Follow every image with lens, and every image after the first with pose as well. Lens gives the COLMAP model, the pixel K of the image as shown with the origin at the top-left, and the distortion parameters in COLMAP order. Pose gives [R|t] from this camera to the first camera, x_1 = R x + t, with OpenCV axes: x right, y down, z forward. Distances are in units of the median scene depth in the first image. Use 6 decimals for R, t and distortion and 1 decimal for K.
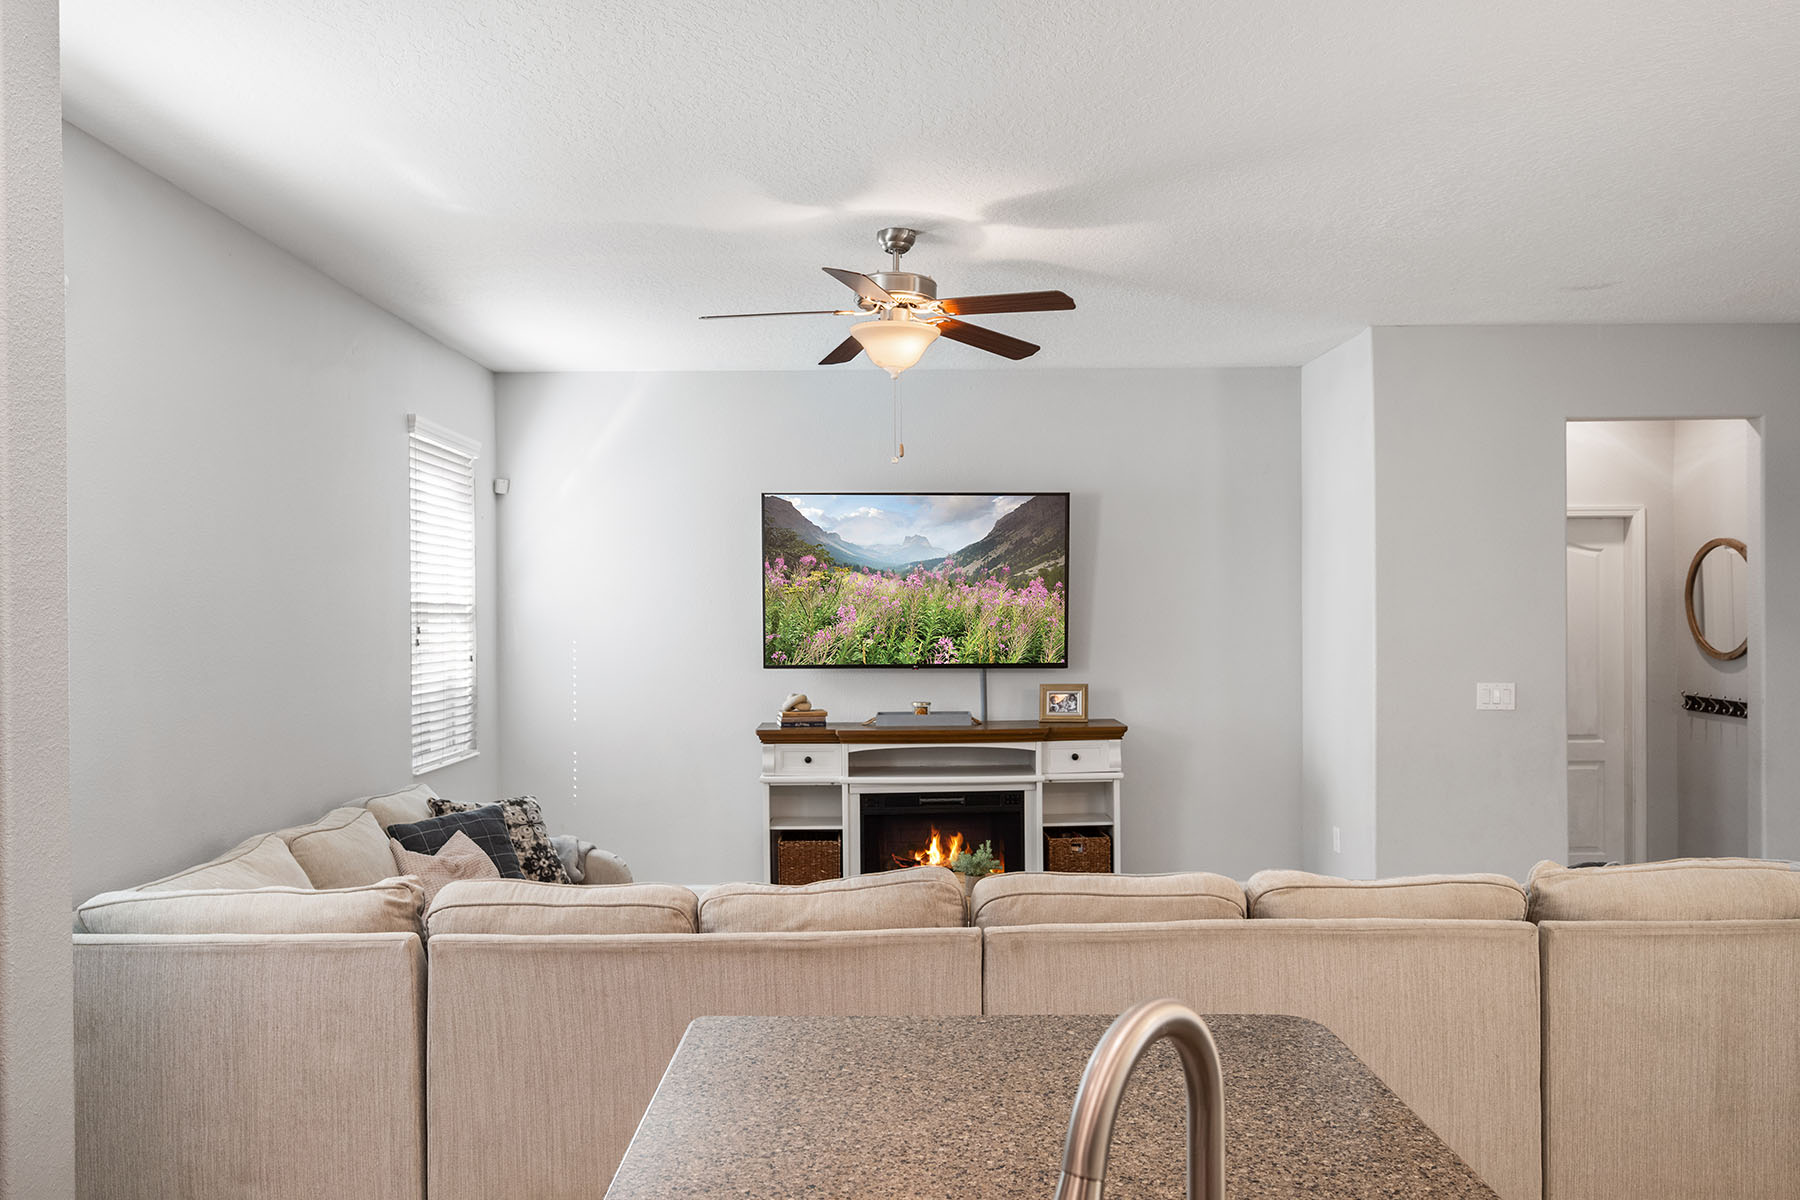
lens RADIAL K [[1334.3, 0, 903.9], [0, 1334.3, 602.8], [0, 0, 1]] dist [-0.002690, -0.004155]
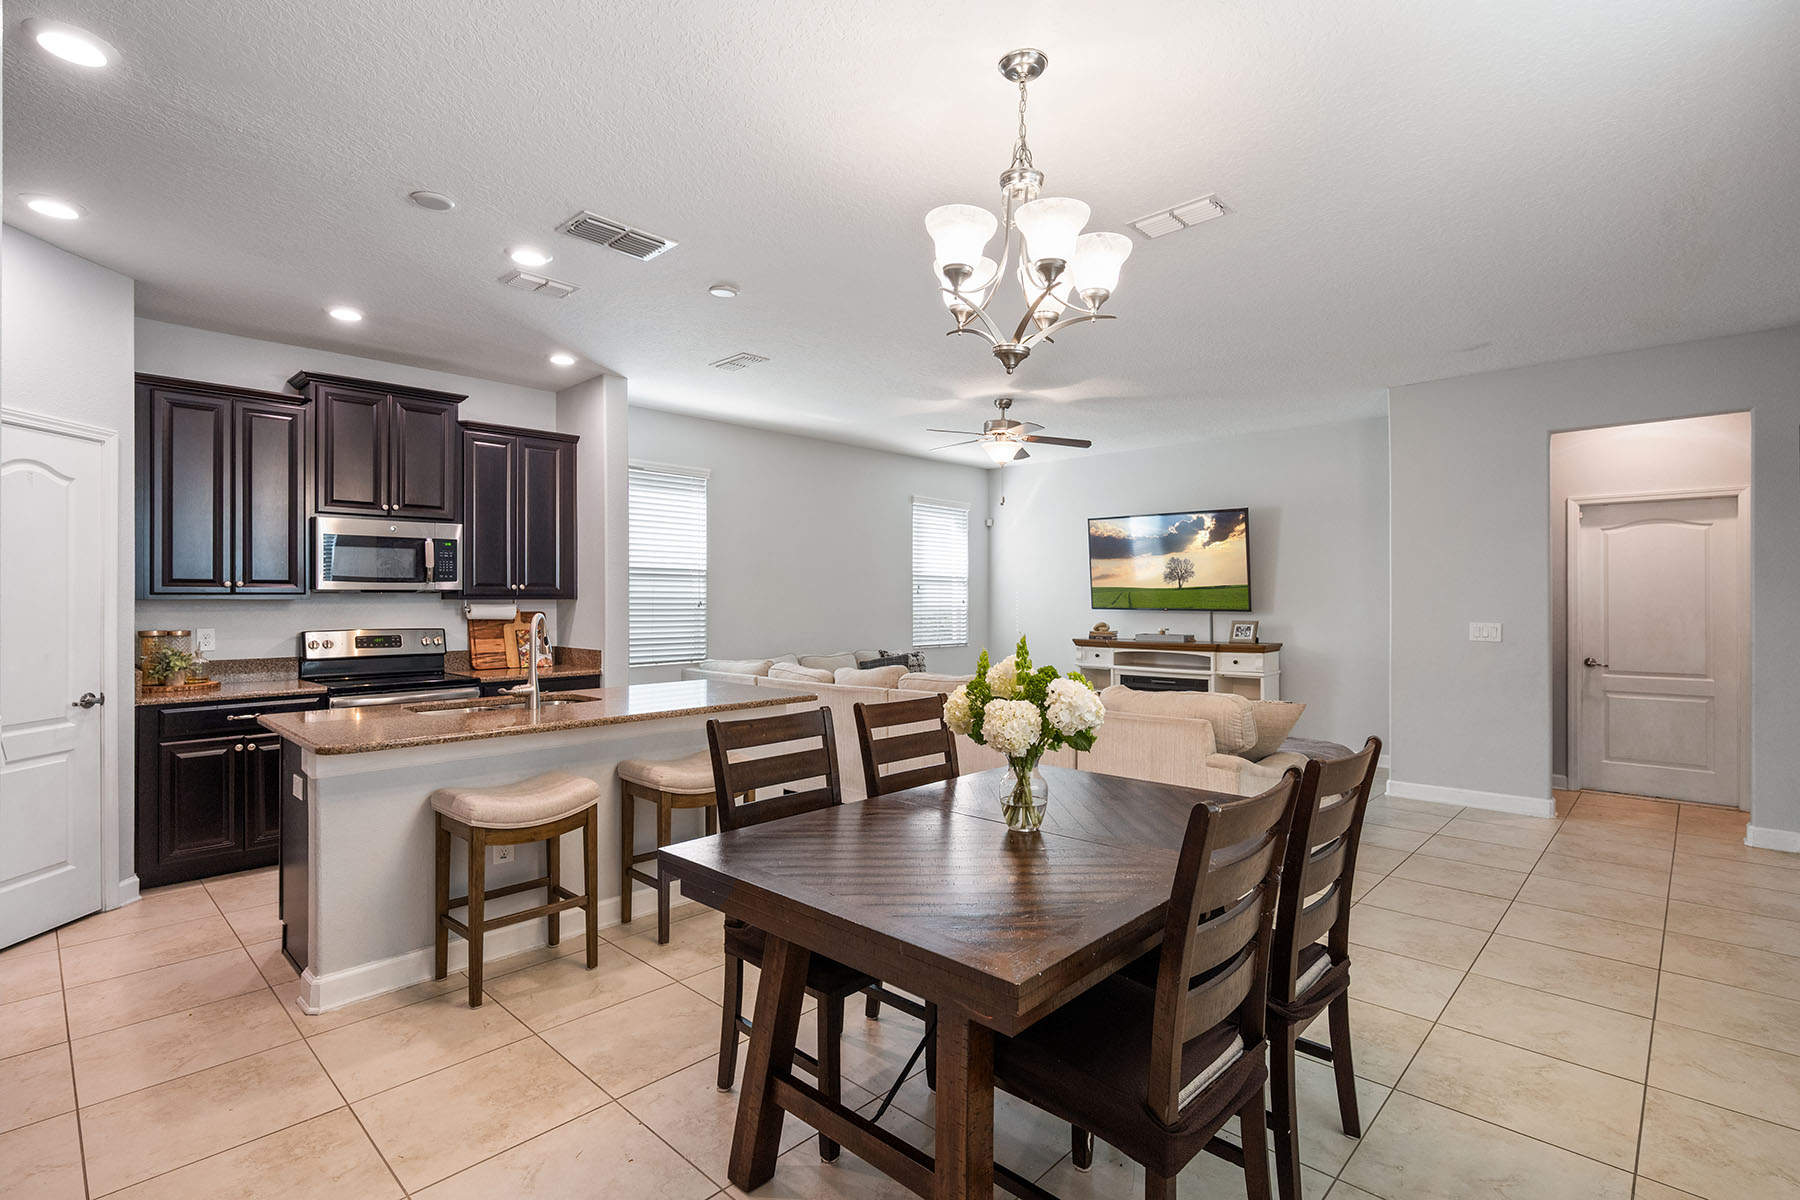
lens RADIAL K [[831.0, 0, 896.8], [0, 831.0, 596.4], [0, 0, 1]] dist [-0.003226, -0.000638]
pose [[0.720503, 0.005258, -0.693432, 0.551127], [0.000068, 0.999971, 0.007652, 0.022741], [0.693452, -0.005560, 0.720481, -0.069125]]
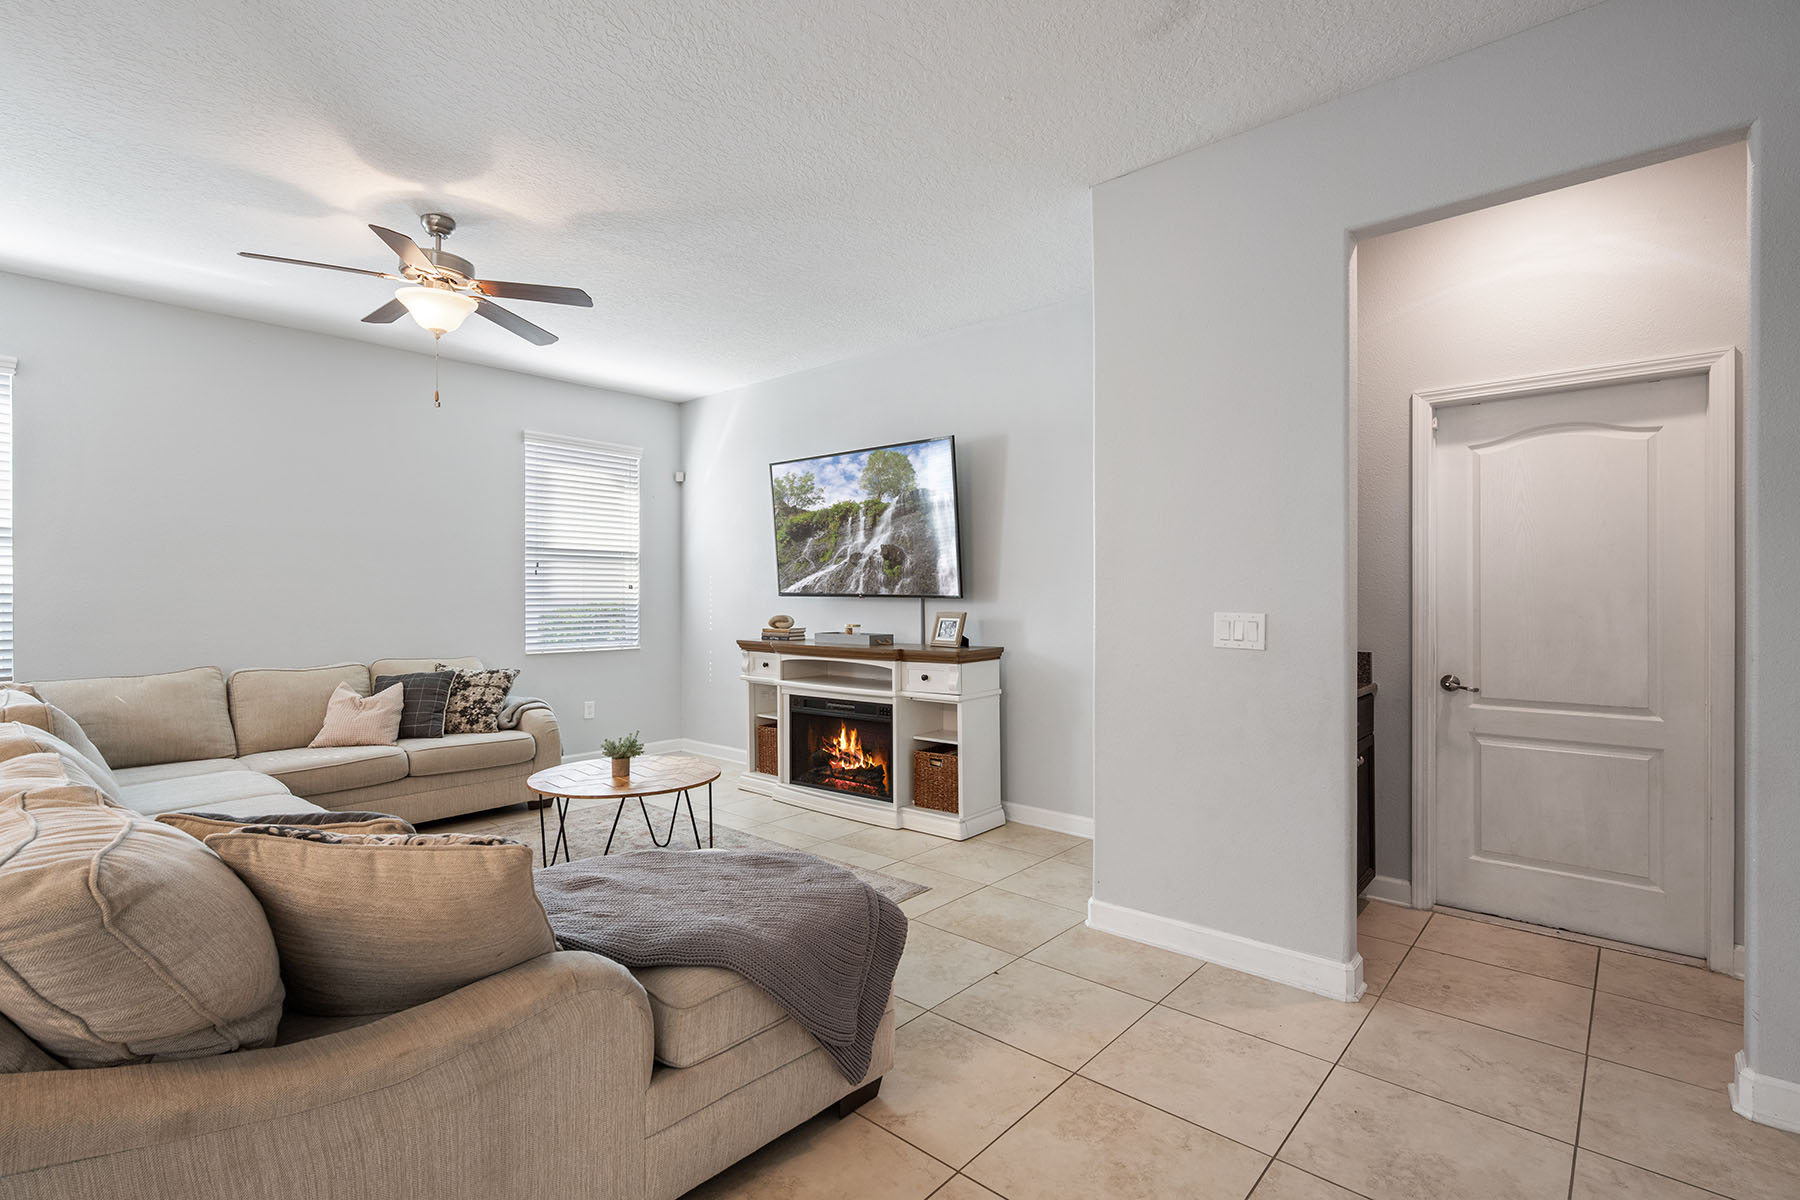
lens RADIAL K [[831.0, 0, 888.7], [0, 831.0, 597.8], [0, 0, 1]] dist [-0.003226, -0.000638]
pose [[0.743449, 0.009045, -0.668732, 0.554084], [-0.000234, 0.999912, 0.013265, 0.041651], [0.668793, -0.009705, 0.743385, 0.477473]]
